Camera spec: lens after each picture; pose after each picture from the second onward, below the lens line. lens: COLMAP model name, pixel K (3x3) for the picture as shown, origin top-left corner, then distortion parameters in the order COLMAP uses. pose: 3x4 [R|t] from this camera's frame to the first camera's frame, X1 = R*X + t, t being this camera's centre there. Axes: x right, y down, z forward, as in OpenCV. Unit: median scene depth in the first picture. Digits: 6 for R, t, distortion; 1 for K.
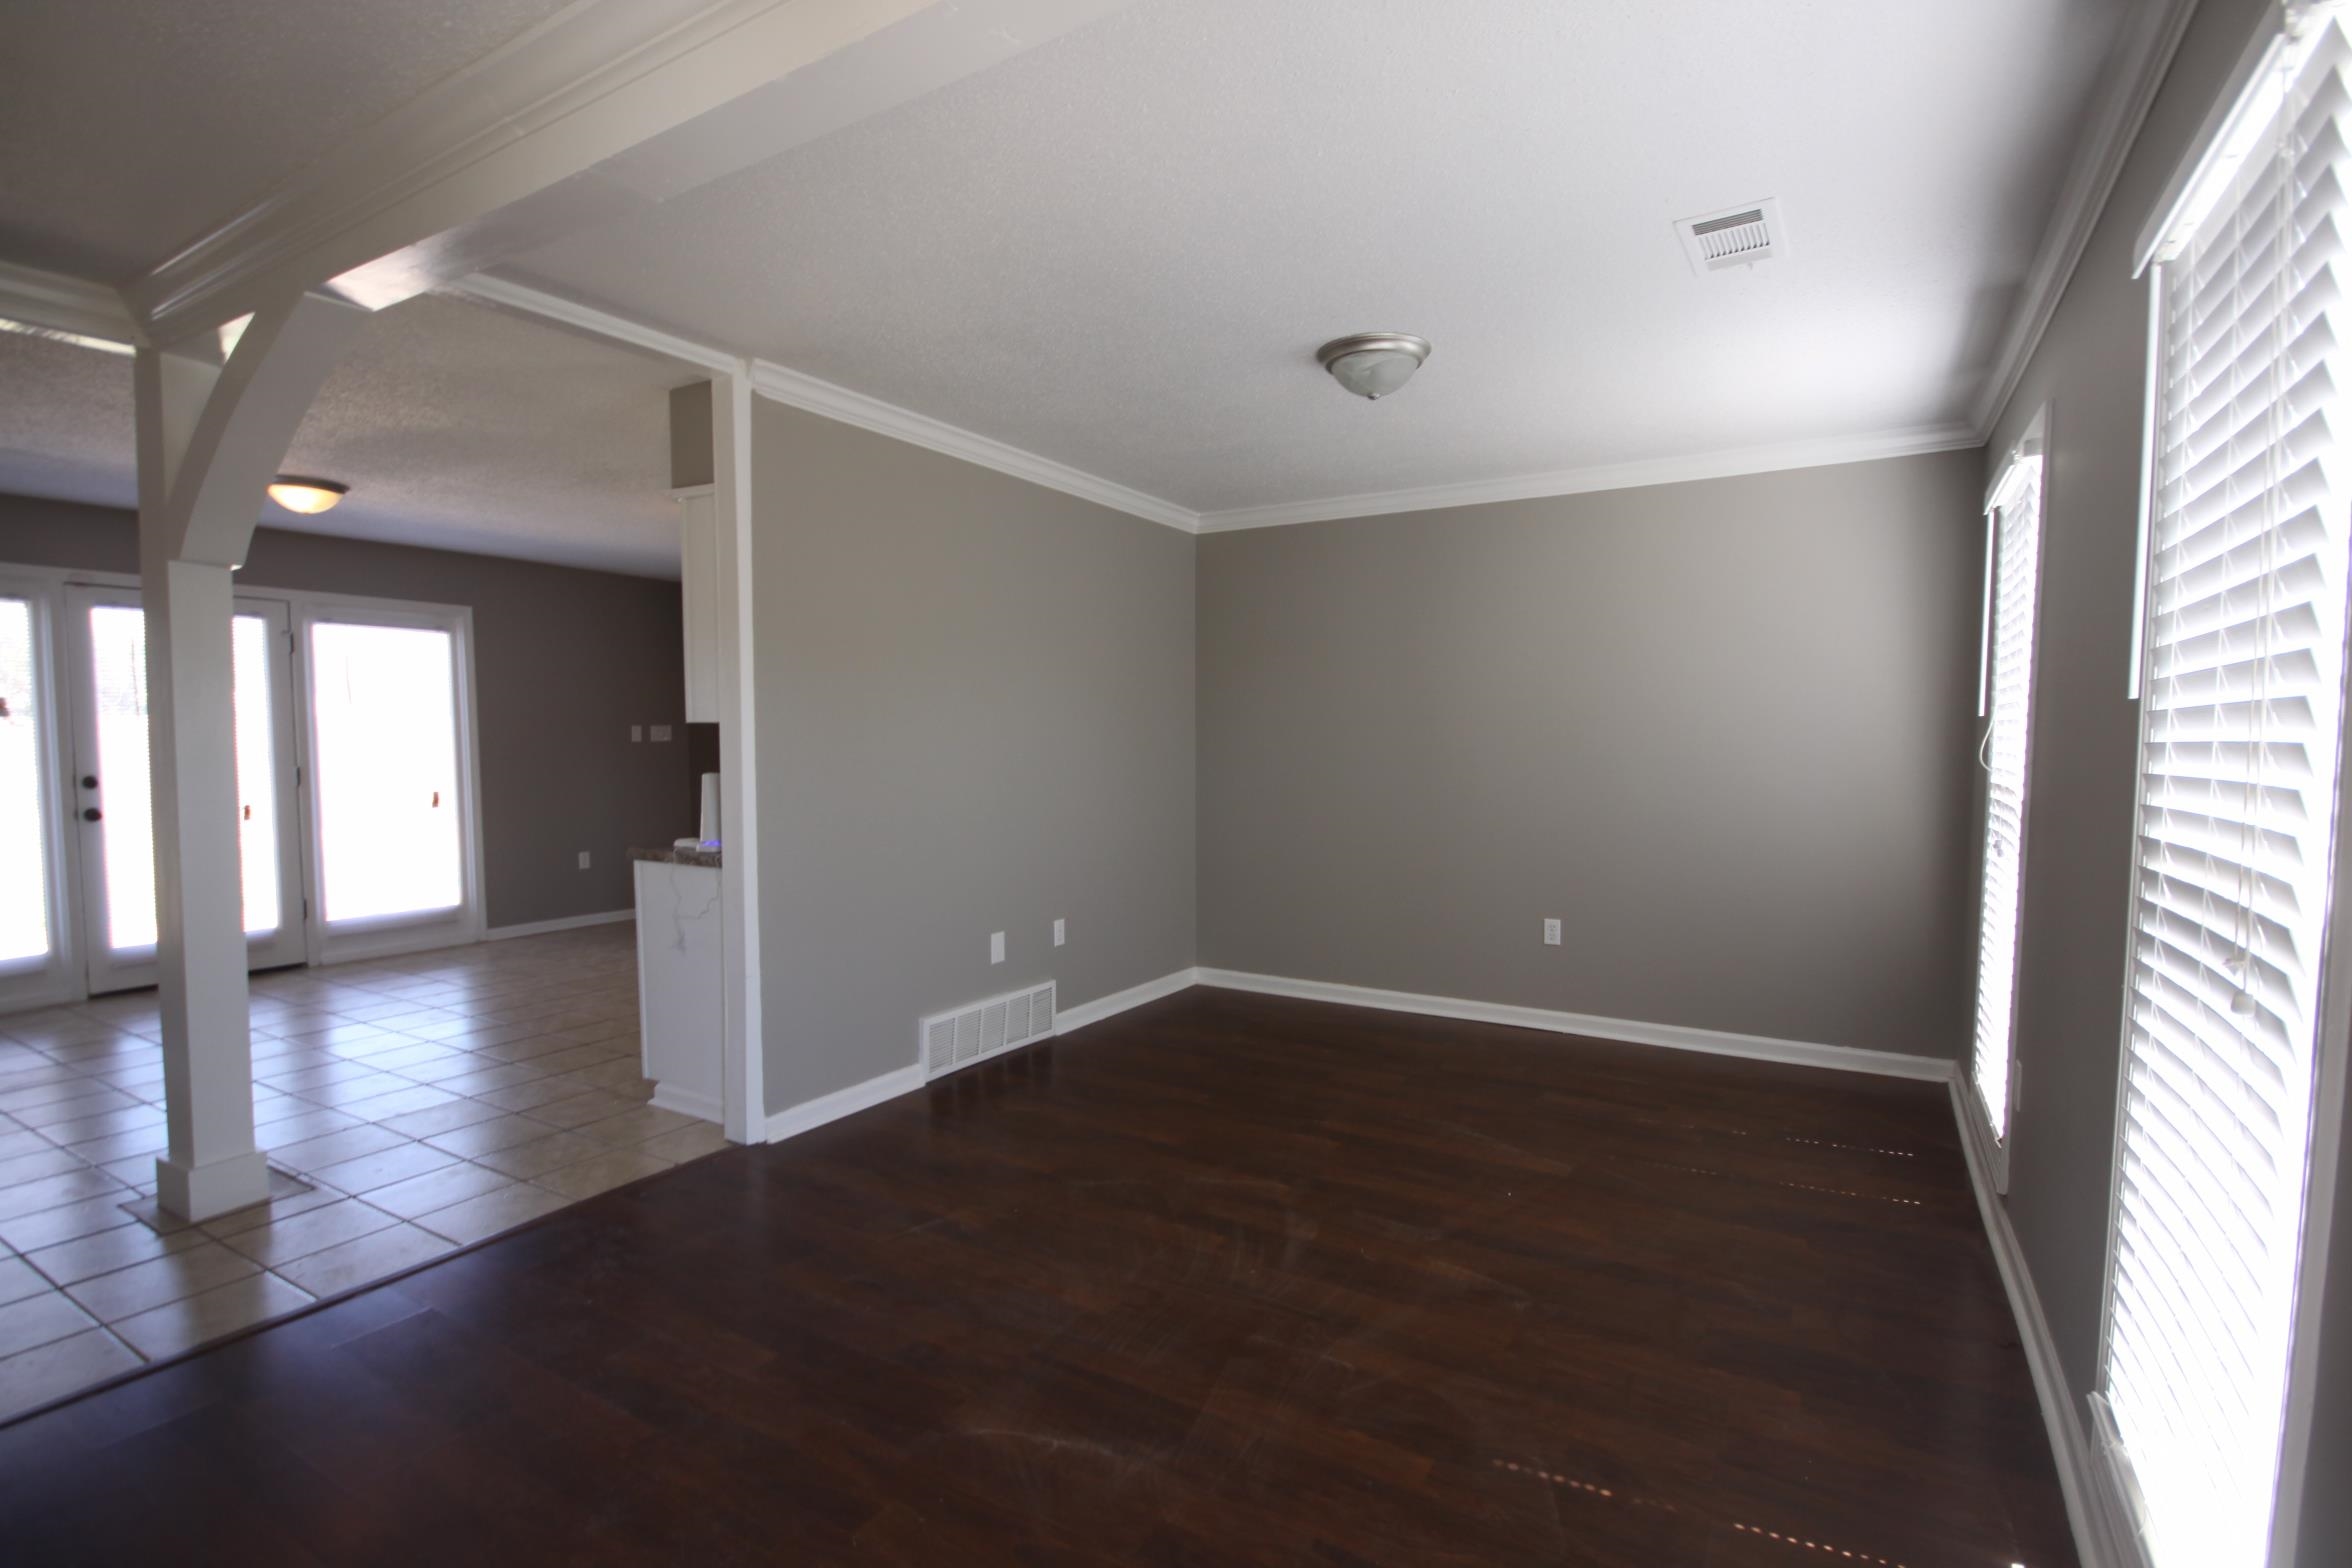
lens RADIAL K [[1106.7, 0, 1169.4], [0, 1106.7, 804.0], [0, 0, 1]] dist [0.000165, 0.000361]
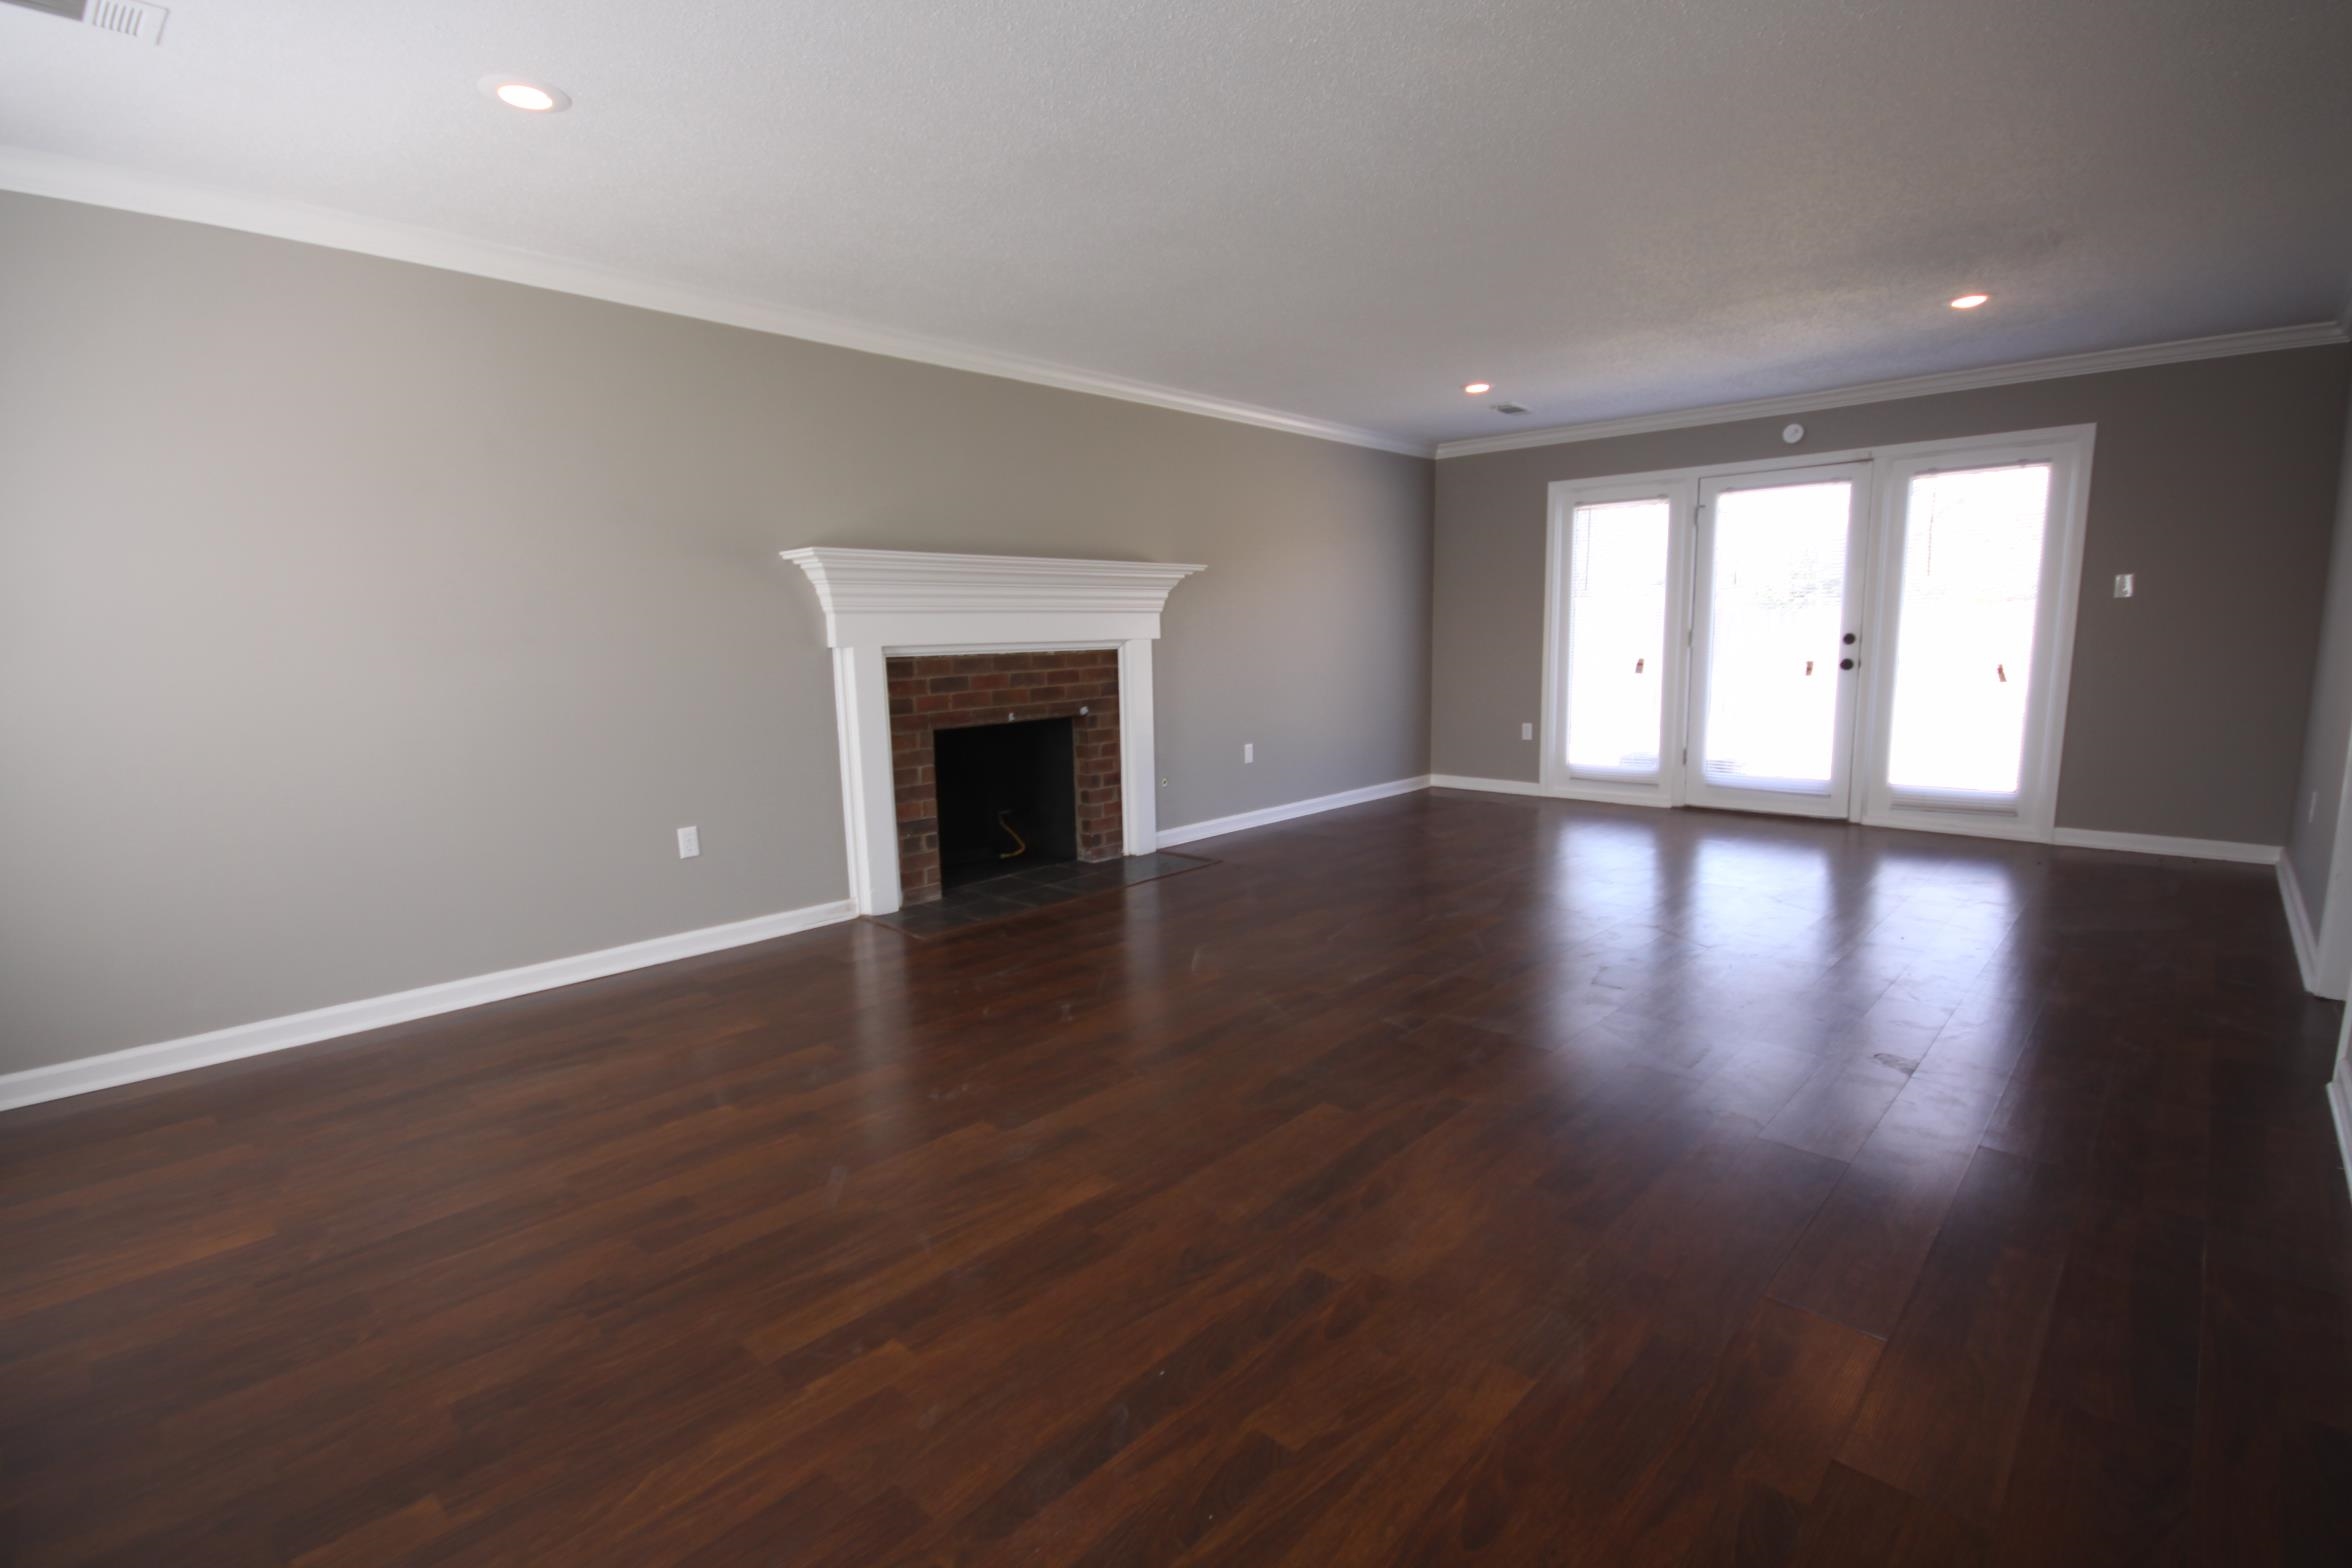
lens RADIAL K [[1106.7, 0, 1169.4], [0, 1106.7, 804.0], [0, 0, 1]] dist [0.000165, 0.000361]
pose [[-0.198814, 0.157800, -0.967250, 0.330420], [-0.039057, 0.984892, 0.168706, -0.021201], [0.979259, 0.071320, -0.189647, 0.564683]]
